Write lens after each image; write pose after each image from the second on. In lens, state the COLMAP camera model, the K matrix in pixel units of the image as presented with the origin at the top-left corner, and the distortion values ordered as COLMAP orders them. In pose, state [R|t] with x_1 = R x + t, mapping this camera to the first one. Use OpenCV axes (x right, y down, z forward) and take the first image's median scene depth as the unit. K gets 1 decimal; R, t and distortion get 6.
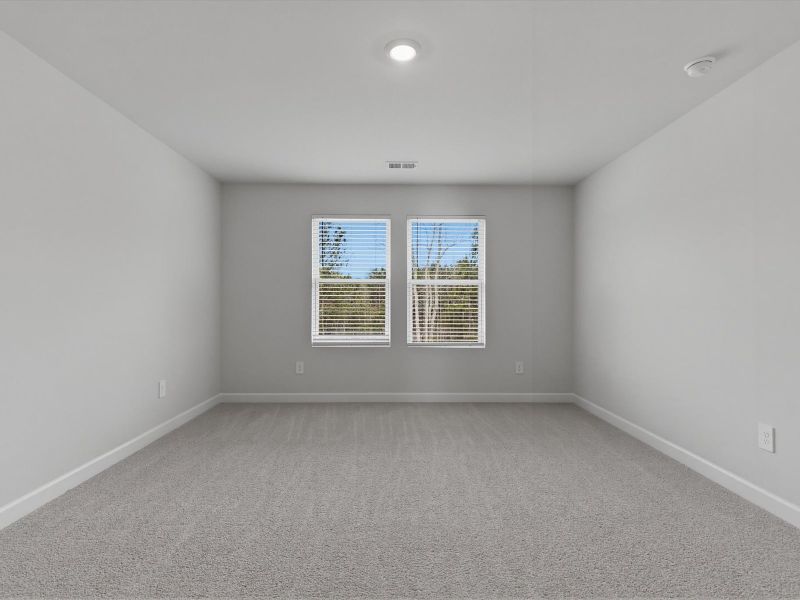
lens RADIAL K [[404.9, 0, 400.0], [0, 404.9, 300.0], [0, 0, 1]] dist [0.002412, 0.000191]
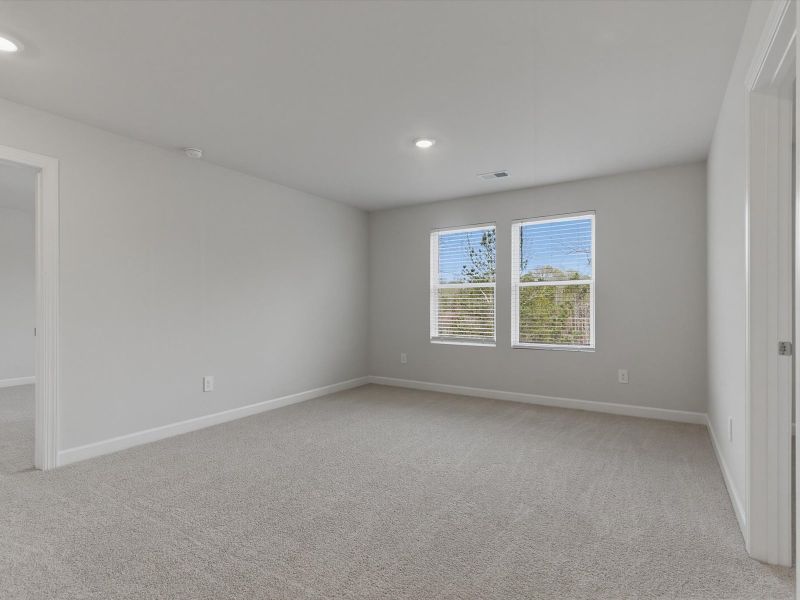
lens RADIAL K [[404.9, 0, 400.0], [0, 404.9, 300.0], [0, 0, 1]] dist [0.002412, 0.000191]
pose [[0.836377, -0.011213, -0.548040, 0.349220], [0.005435, 0.999911, -0.012163, 0.005794], [0.548127, 0.007194, 0.836364, -0.021342]]
